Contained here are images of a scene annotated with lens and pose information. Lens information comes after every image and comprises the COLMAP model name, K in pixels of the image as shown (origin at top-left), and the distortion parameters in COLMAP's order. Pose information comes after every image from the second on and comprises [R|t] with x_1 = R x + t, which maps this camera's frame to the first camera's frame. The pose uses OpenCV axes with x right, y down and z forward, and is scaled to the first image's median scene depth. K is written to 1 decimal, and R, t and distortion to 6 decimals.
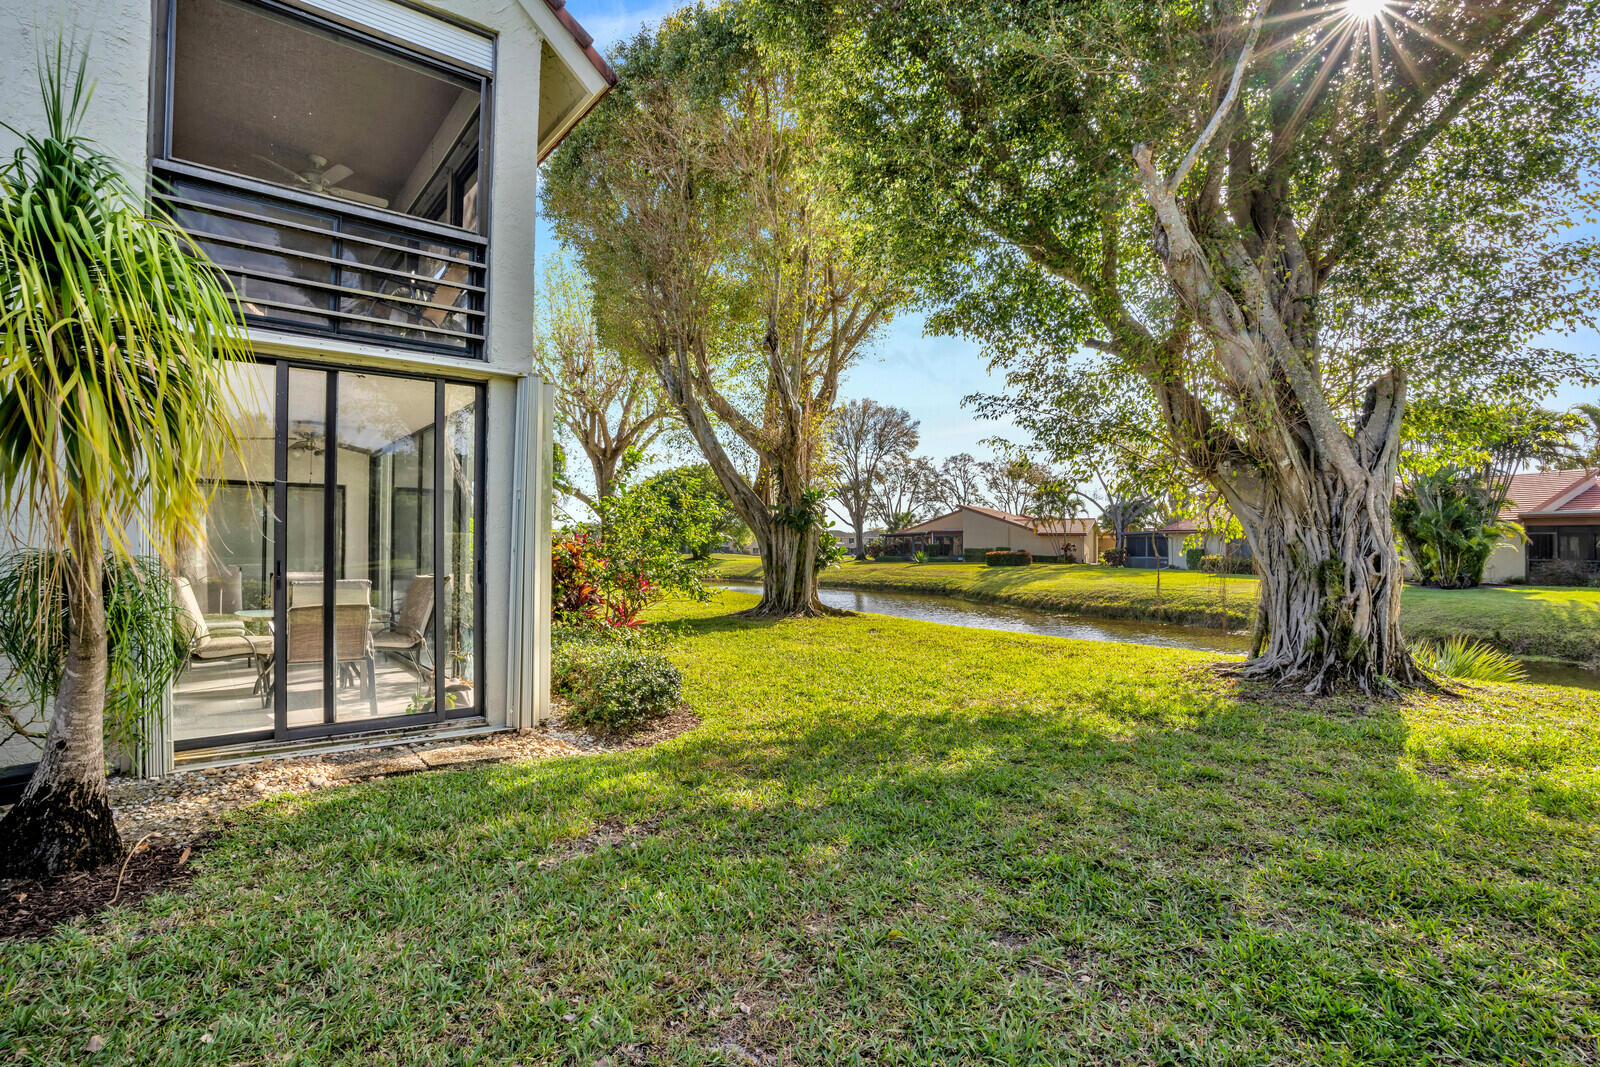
lens RADIAL K [[801.3, 0, 802.9], [0, 801.3, 540.8], [0, 0, 1]] dist [-0.022650, -0.000151]
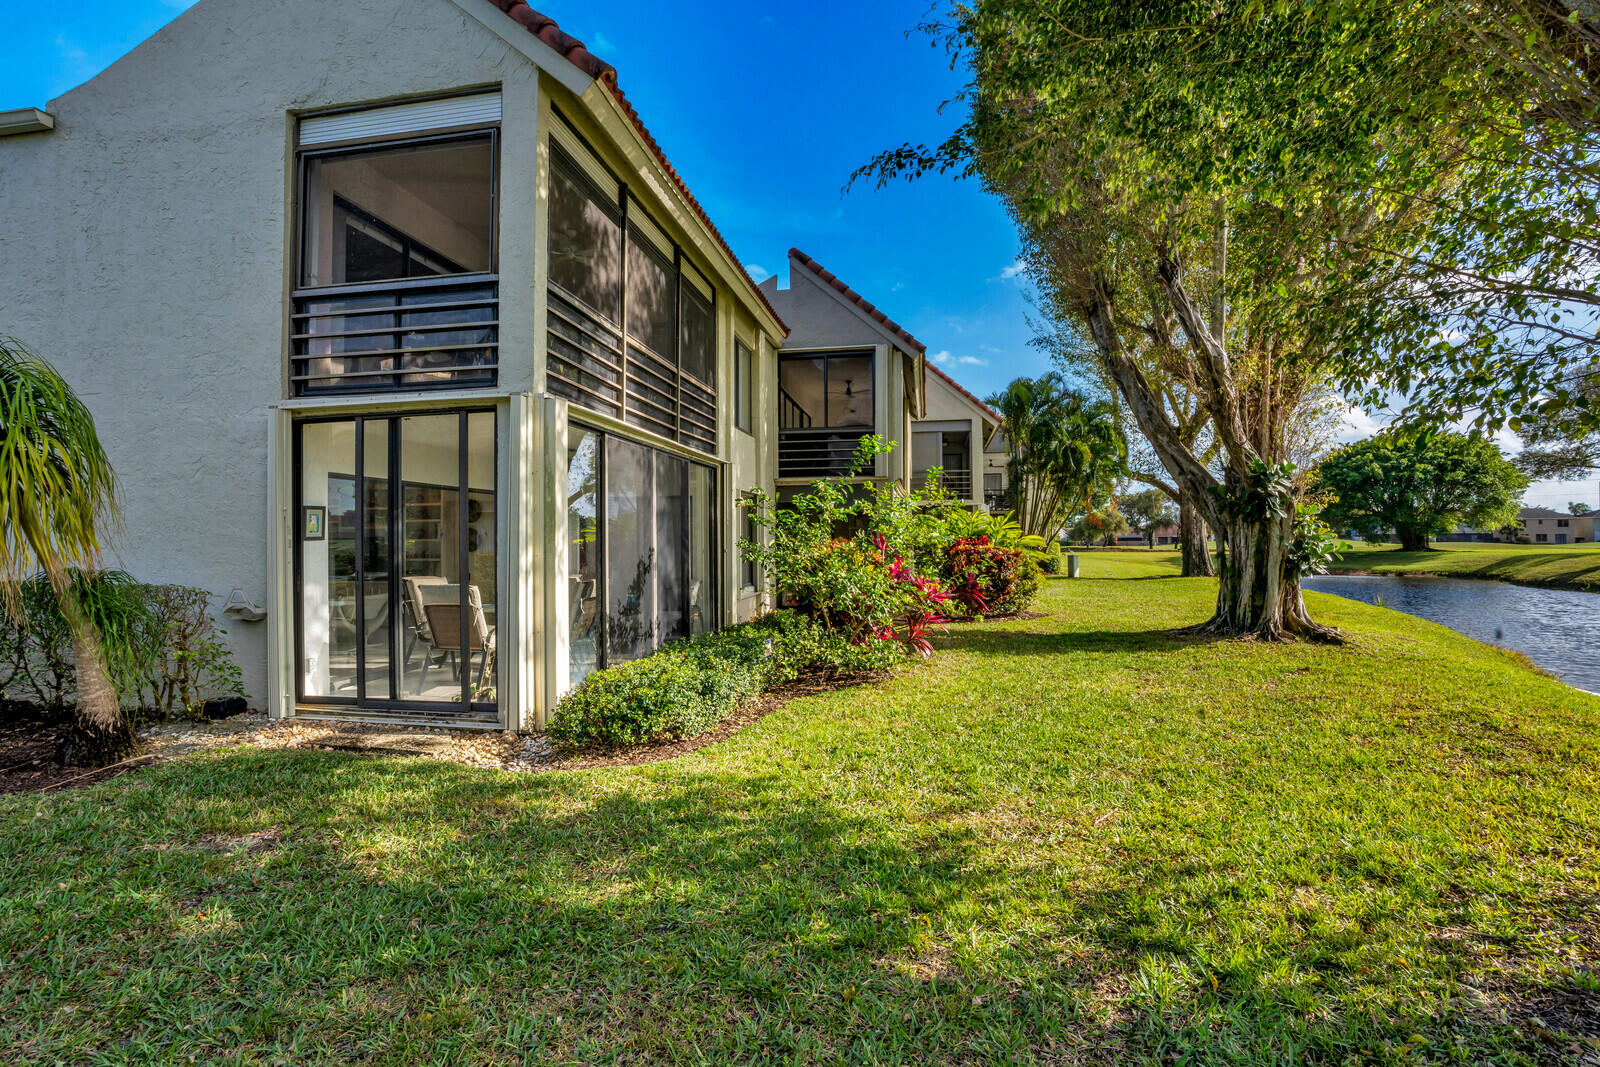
lens RADIAL K [[801.3, 0, 798.6], [0, 801.3, 535.5], [0, 0, 1]] dist [-0.022650, -0.000151]
pose [[0.661874, -0.016048, -0.749444, 0.715046], [0.019849, 0.999795, -0.003879, -0.010596], [0.749353, -0.012308, 0.662057, 0.603386]]
